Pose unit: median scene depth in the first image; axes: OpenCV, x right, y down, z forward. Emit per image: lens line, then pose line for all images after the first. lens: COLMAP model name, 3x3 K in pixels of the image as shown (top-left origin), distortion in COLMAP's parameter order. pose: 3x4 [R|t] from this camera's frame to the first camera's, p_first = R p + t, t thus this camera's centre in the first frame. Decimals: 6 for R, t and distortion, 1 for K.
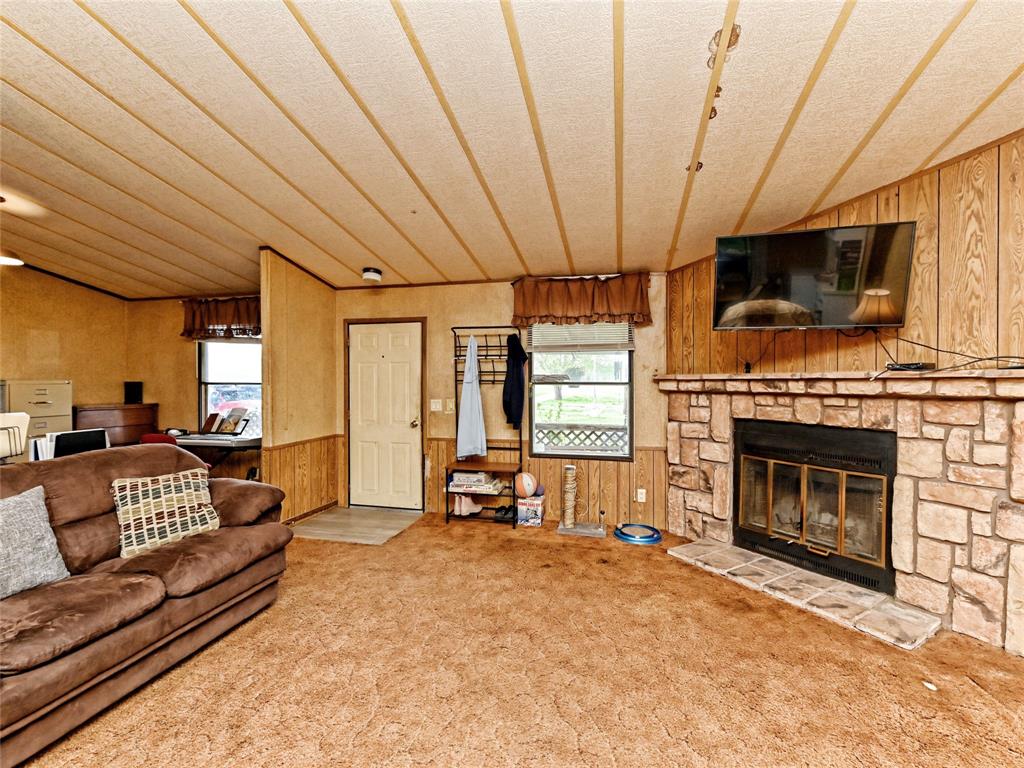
lens RADIAL K [[458.7, 0, 502.0], [0, 458.7, 383.7], [0, 0, 1]] dist [0.002325, -0.000164]
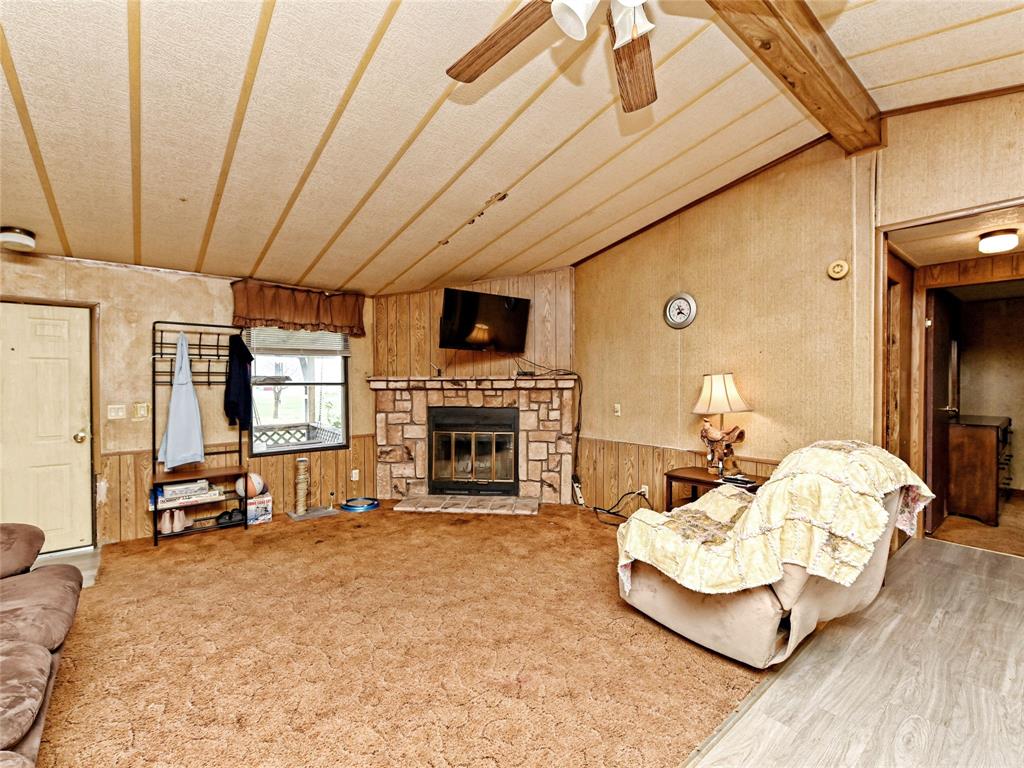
lens RADIAL K [[458.7, 0, 505.2], [0, 458.7, 381.1], [0, 0, 1]] dist [0.002325, -0.000164]
pose [[0.605179, -0.002586, 0.796085, -0.489964], [0.009866, 0.999942, -0.004252, 0.002585], [-0.796028, 0.010427, 0.605170, -0.068412]]
